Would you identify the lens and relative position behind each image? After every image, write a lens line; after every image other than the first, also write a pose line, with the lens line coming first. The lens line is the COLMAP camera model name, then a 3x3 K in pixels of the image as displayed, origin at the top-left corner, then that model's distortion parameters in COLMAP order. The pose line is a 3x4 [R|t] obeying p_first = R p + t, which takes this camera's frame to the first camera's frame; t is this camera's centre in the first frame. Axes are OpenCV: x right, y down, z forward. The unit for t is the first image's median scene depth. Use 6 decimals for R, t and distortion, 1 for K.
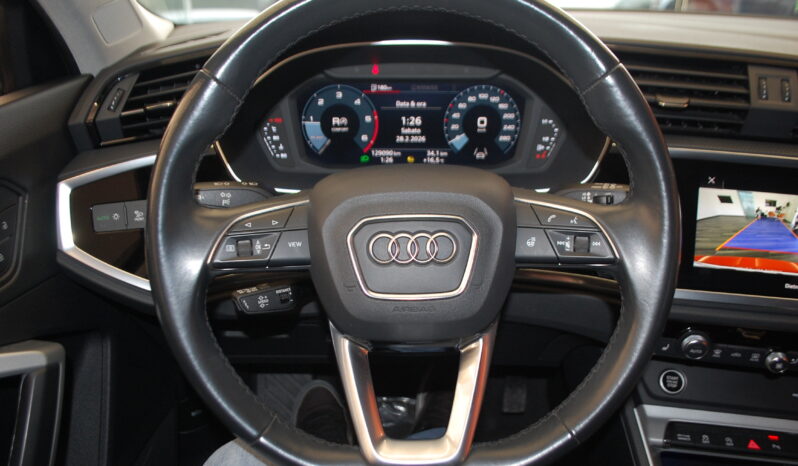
lens RADIAL K [[622.2, 0, 401.7], [0, 622.2, 249.4], [0, 0, 1]] dist [-0.111703, 0.045955]
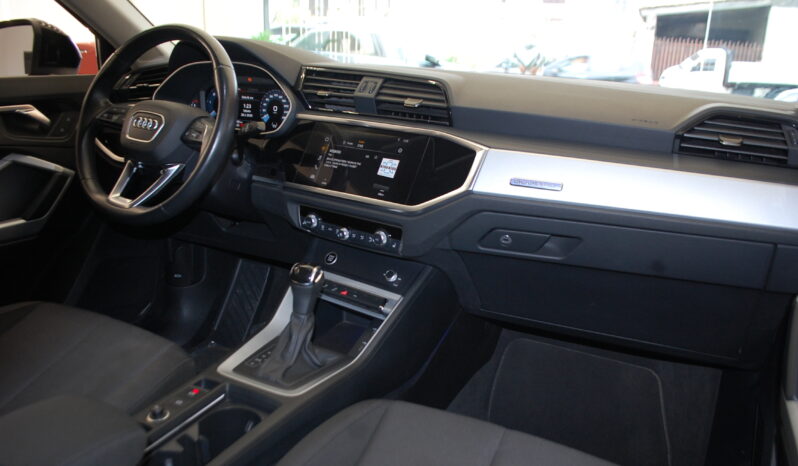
lens RADIAL K [[622.2, 0, 401.7], [0, 622.2, 249.4], [0, 0, 1]] dist [-0.111703, 0.045955]
pose [[0.892420, 0.164472, -0.420162, 1.437587], [-0.239505, 0.961854, -0.132189, 0.402519], [0.382393, 0.218599, 0.897769, -0.526926]]
